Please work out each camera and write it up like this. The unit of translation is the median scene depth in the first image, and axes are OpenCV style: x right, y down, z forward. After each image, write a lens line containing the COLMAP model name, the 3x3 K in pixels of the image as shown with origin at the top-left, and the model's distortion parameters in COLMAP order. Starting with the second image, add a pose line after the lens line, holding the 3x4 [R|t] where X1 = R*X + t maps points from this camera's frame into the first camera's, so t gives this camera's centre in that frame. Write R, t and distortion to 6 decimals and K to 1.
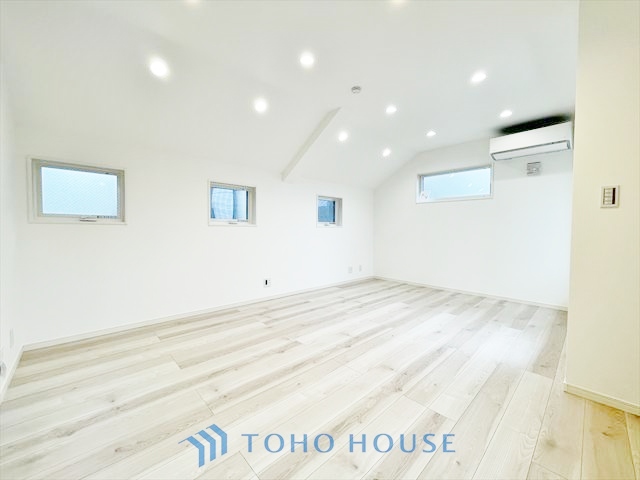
lens RADIAL K [[258.3, 0, 318.2], [0, 258.3, 237.4], [0, 0, 1]] dist [-0.002202, 0.000014]
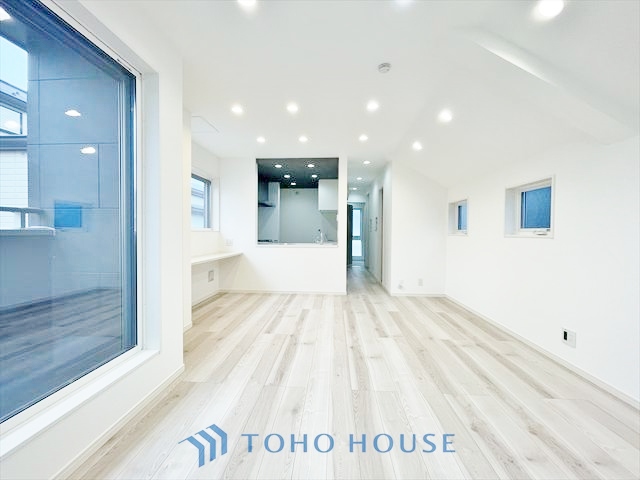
lens RADIAL K [[258.3, 0, 318.2], [0, 258.3, 237.4], [0, 0, 1]] dist [-0.002202, 0.000014]
pose [[-0.728671, 0.001648, -0.684862, 0.840265], [-0.032418, 0.998793, 0.036895, -0.067355], [0.684096, 0.049087, -0.727738, 1.455907]]
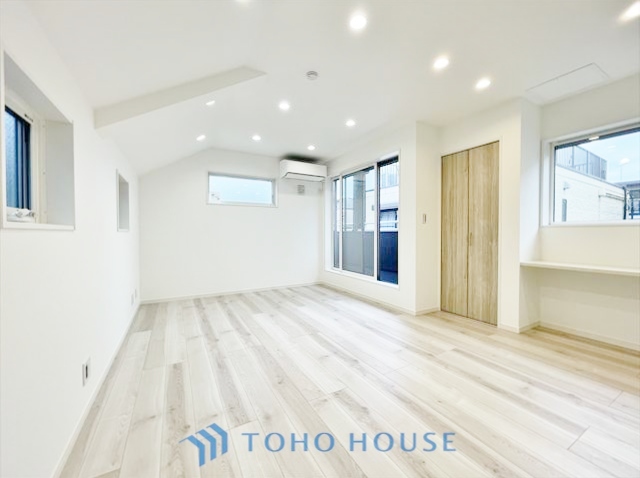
lens RADIAL K [[258.3, 0, 318.2], [0, 258.3, 236.4], [0, 0, 1]] dist [-0.002202, 0.000014]
pose [[0.237777, -0.022822, 0.971052, -0.703910], [0.034924, 0.999278, 0.014934, -0.038927], [-0.970692, 0.030363, 0.238402, 0.779535]]
